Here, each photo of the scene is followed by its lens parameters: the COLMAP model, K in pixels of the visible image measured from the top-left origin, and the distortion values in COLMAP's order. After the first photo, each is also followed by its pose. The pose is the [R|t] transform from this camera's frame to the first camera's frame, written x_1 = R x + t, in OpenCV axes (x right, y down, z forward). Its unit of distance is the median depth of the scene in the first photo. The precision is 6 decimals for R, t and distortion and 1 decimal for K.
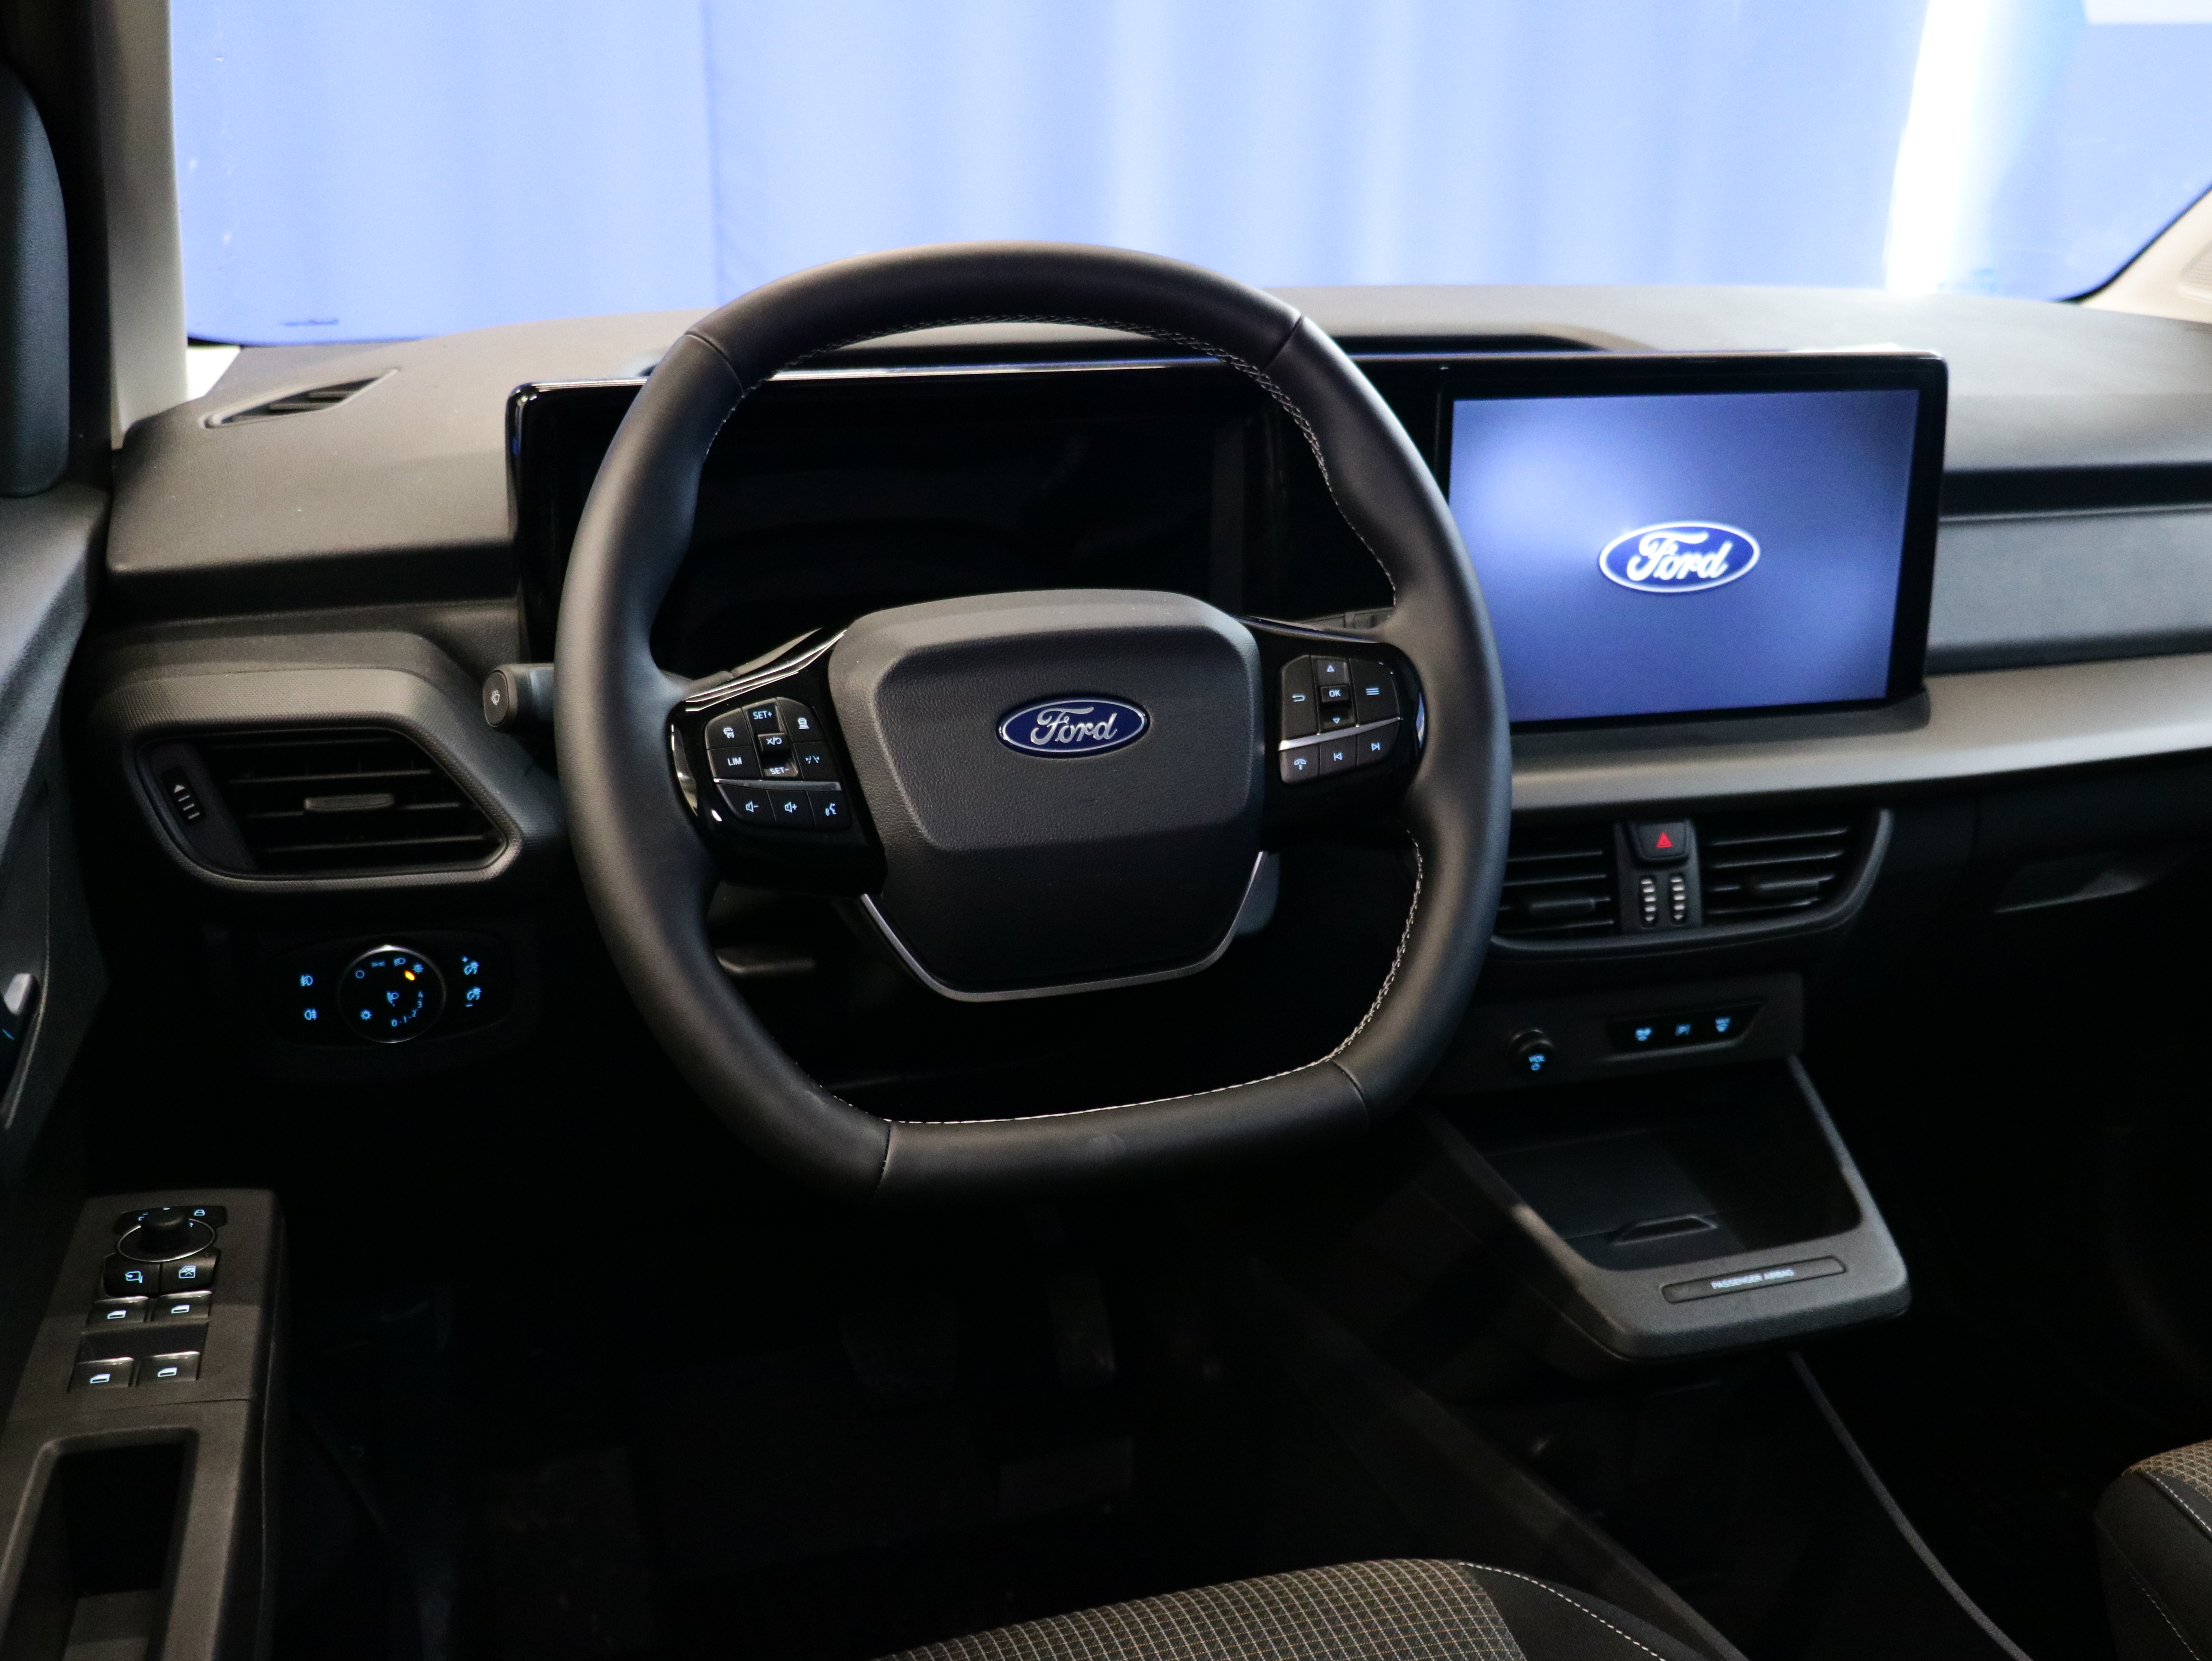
lens RADIAL K [[2185.8, 0, 1106.0], [0, 2185.8, 830.5], [0, 0, 1]] dist [-0.009624, 0.029031]
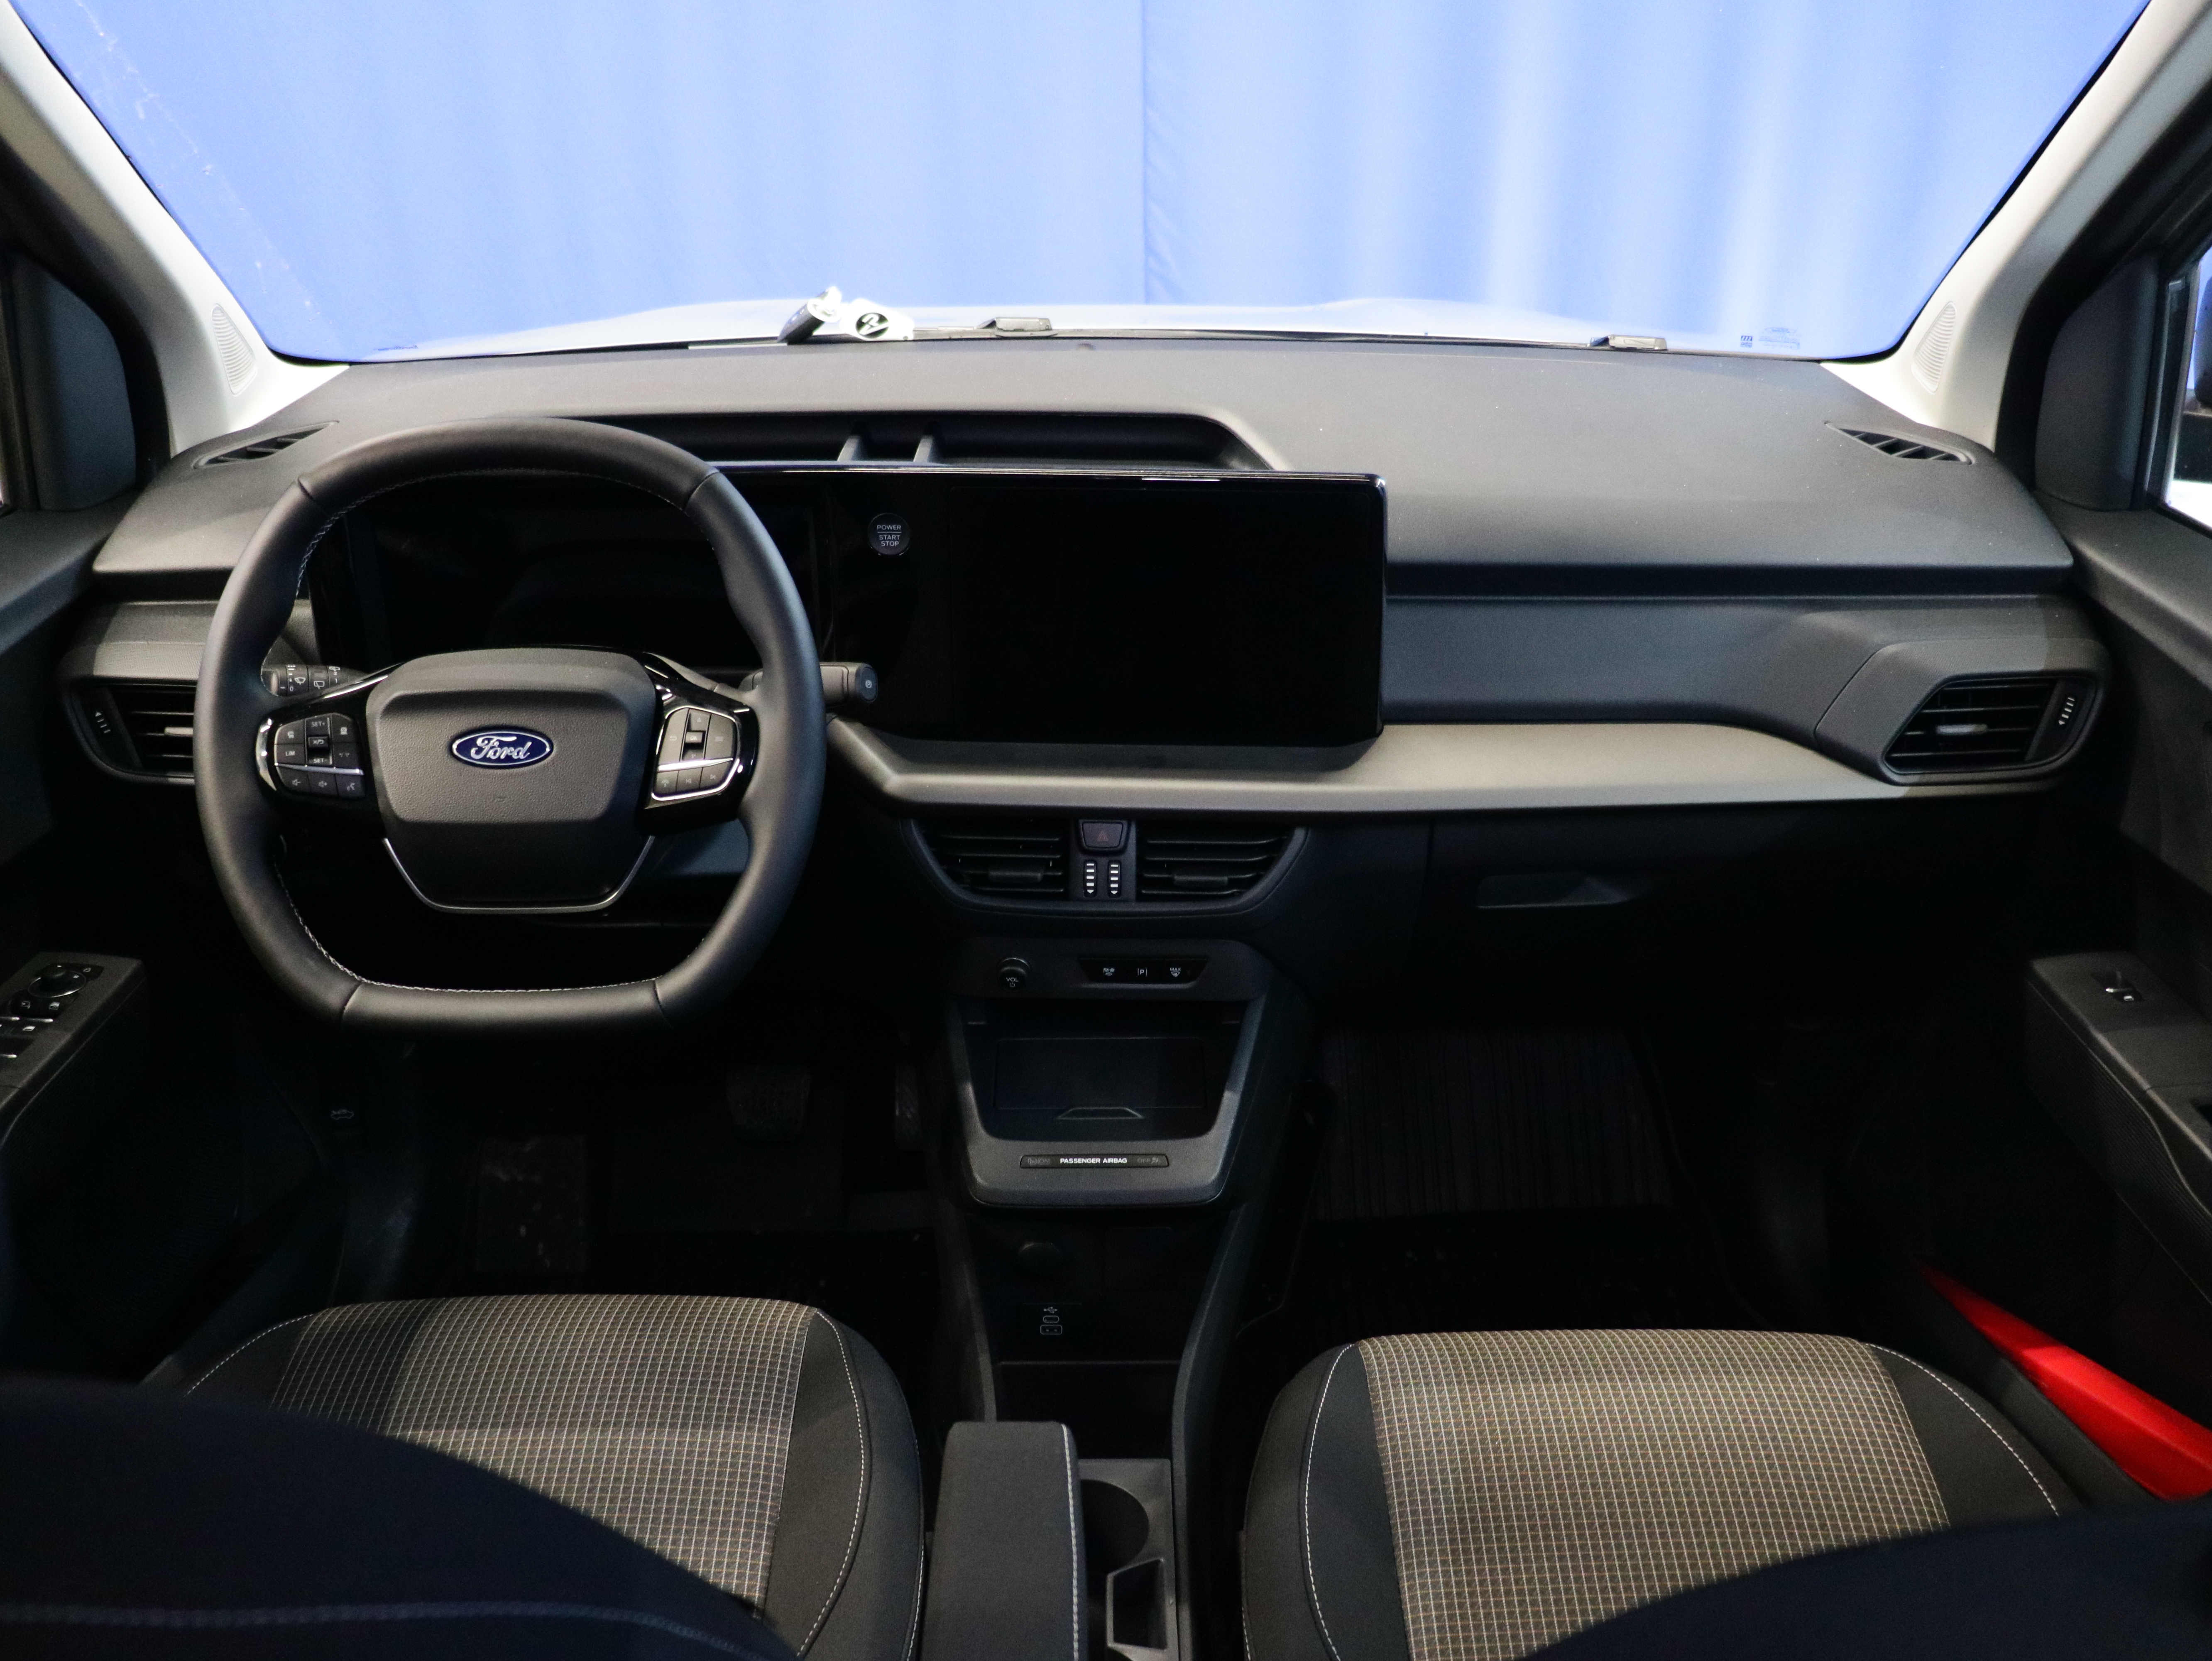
lens RADIAL K [[2063.5, 0, 1189.7], [0, 2063.5, 826.3], [0, 0, 1]] dist [-0.024626, -0.002262]
pose [[0.950796, 0.122886, -0.284406, 0.699178], [-0.087353, 0.987061, 0.134460, -0.185763], [0.297249, -0.103000, 0.949228, -0.205172]]
